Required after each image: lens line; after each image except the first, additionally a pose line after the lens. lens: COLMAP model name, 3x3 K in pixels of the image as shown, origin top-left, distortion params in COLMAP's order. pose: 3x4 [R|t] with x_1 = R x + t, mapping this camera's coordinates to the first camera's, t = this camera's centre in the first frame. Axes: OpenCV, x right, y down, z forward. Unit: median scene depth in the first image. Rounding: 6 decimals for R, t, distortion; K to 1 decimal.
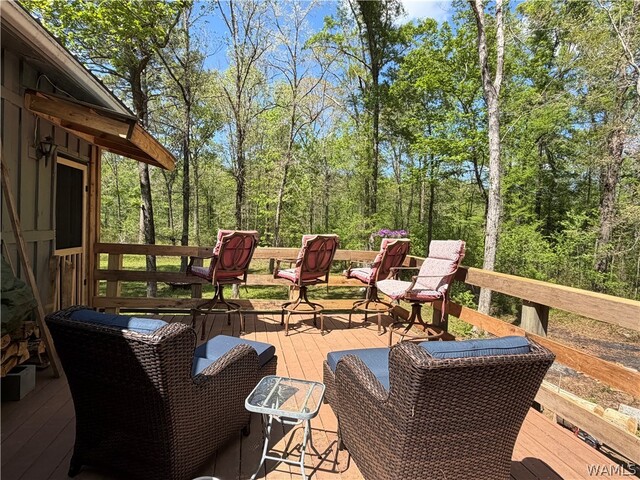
lens RADIAL K [[353.2, 0, 320.0], [0, 353.2, 242.0], [0, 0, 1]] dist [0.001233, 0.000072]
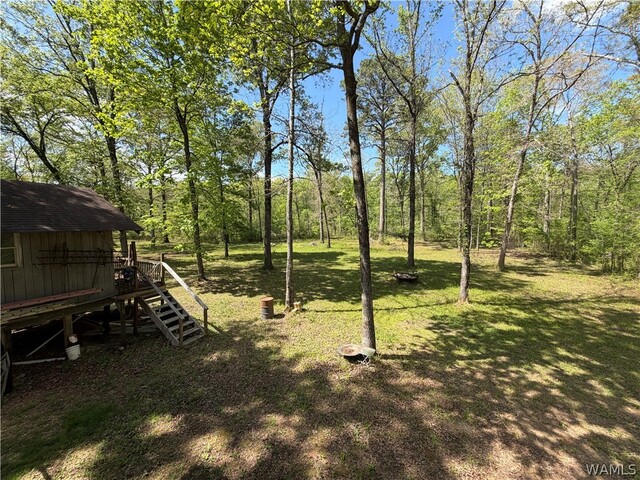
lens RADIAL K [[253.6, 0, 317.3], [0, 253.6, 243.6], [0, 0, 1]] dist [-0.001831, 0.000142]
pose [[0.743323, 0.012080, -0.668824, -0.051137], [0.008338, 0.999592, 0.027321, -0.008115], [0.668881, -0.025885, 0.742918, 0.162843]]
